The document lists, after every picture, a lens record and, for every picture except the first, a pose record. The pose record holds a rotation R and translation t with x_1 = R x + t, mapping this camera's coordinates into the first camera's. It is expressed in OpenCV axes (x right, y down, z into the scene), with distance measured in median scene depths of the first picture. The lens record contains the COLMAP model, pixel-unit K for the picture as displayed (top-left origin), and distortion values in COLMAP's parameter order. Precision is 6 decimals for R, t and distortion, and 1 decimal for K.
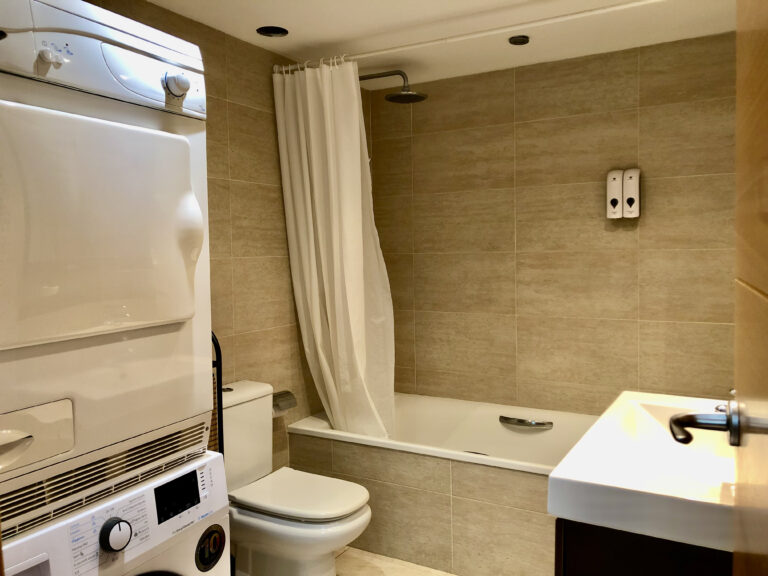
lens RADIAL K [[630.0, 0, 387.8], [0, 630.0, 287.2], [0, 0, 1]] dist [0.042647, -0.057693]
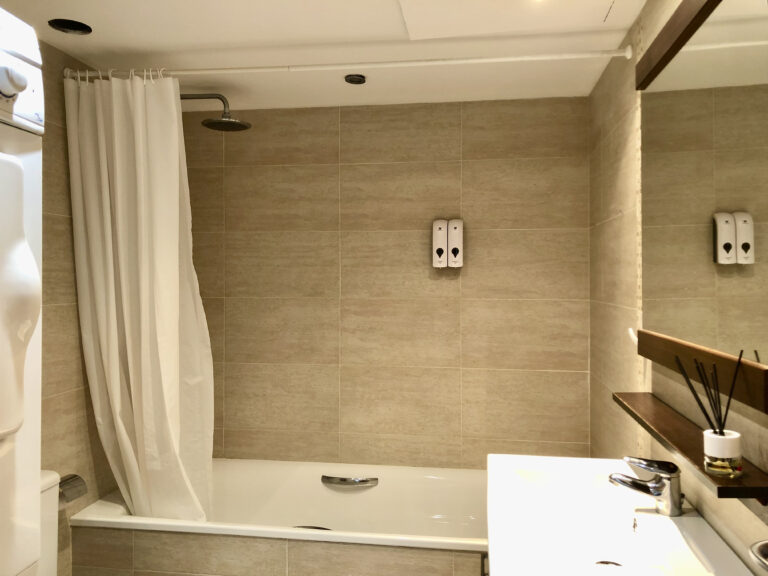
lens RADIAL K [[630.0, 0, 382.1], [0, 630.0, 287.4], [0, 0, 1]] dist [0.042647, -0.057693]
pose [[0.930724, 0.013252, 0.365483, -0.091841], [0.004280, 0.998880, -0.047117, -0.030123], [-0.365698, 0.045417, 0.929625, 0.107406]]
